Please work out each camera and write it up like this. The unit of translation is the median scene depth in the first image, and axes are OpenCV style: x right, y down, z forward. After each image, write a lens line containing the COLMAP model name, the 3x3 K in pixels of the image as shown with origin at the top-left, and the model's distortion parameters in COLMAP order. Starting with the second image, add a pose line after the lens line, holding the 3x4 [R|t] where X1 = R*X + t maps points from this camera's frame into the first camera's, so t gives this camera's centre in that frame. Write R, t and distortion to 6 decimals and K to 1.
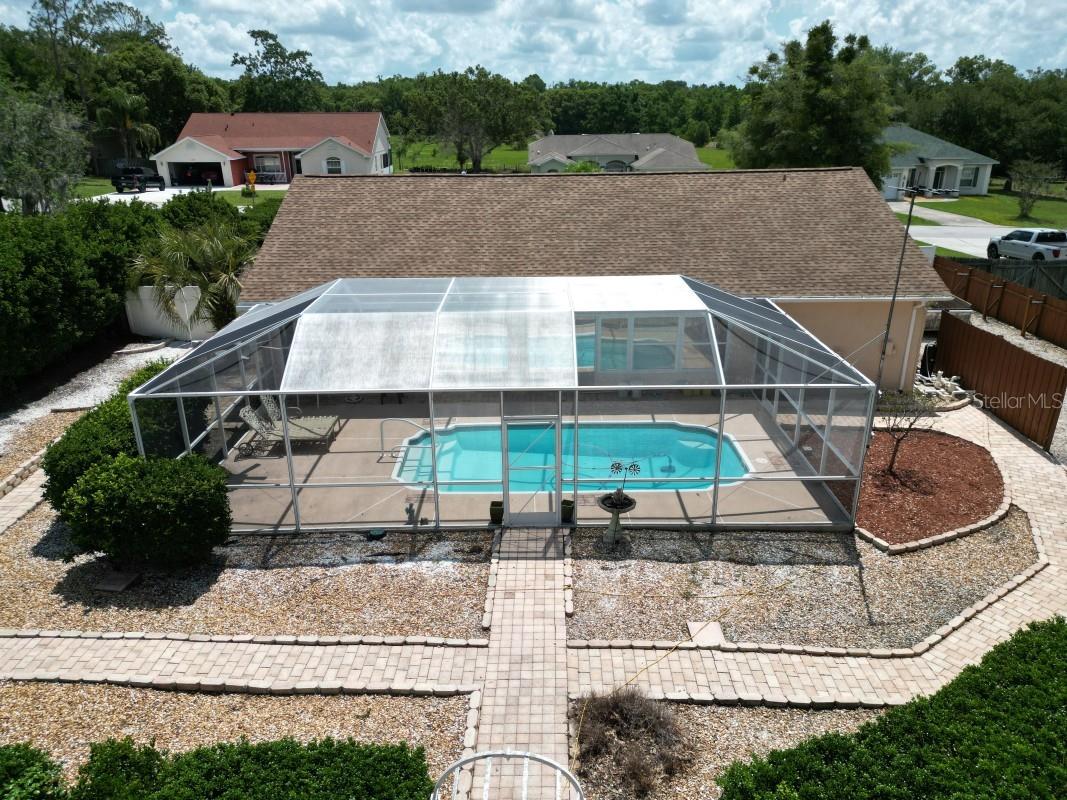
lens RADIAL K [[746.7, 0, 530.9], [0, 746.7, 402.8], [0, 0, 1]] dist [0.066904, -0.063042]
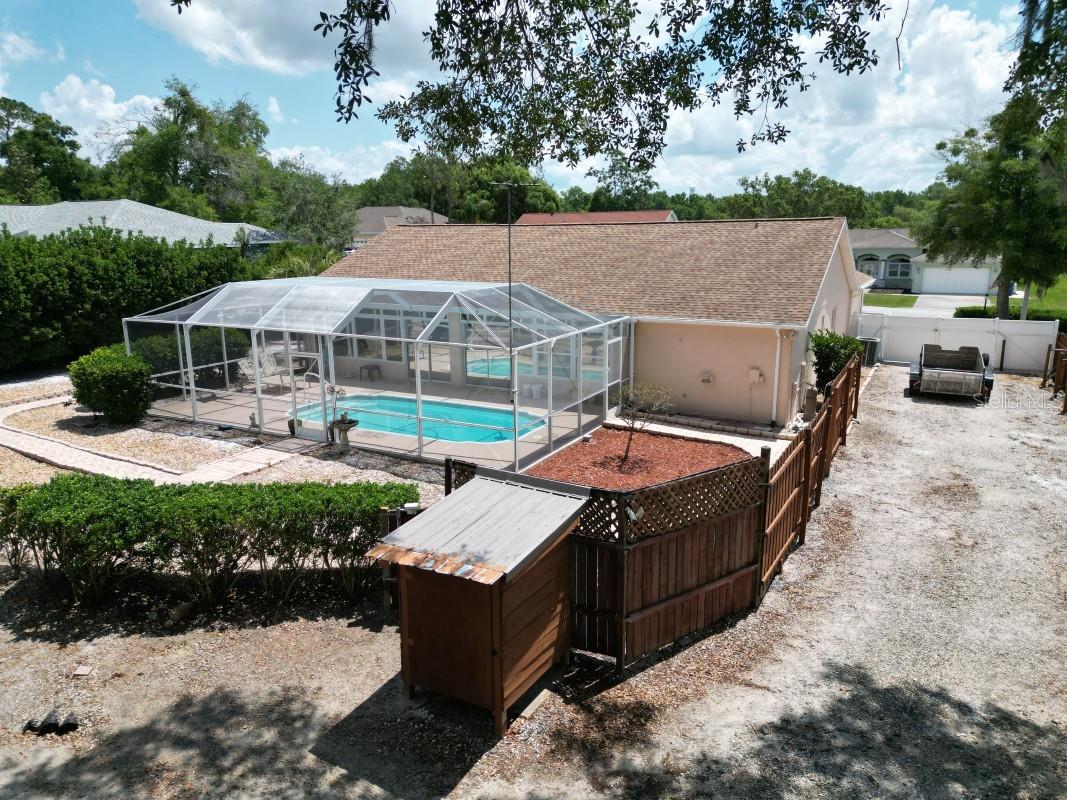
lens RADIAL K [[746.7, 0, 533.6], [0, 746.7, 398.9], [0, 0, 1]] dist [0.066904, -0.063042]
pose [[0.877164, 0.108009, -0.467887, 0.972769], [-0.172888, 0.980066, -0.097878, 0.155510], [0.447988, 0.166747, 0.878352, -0.027986]]
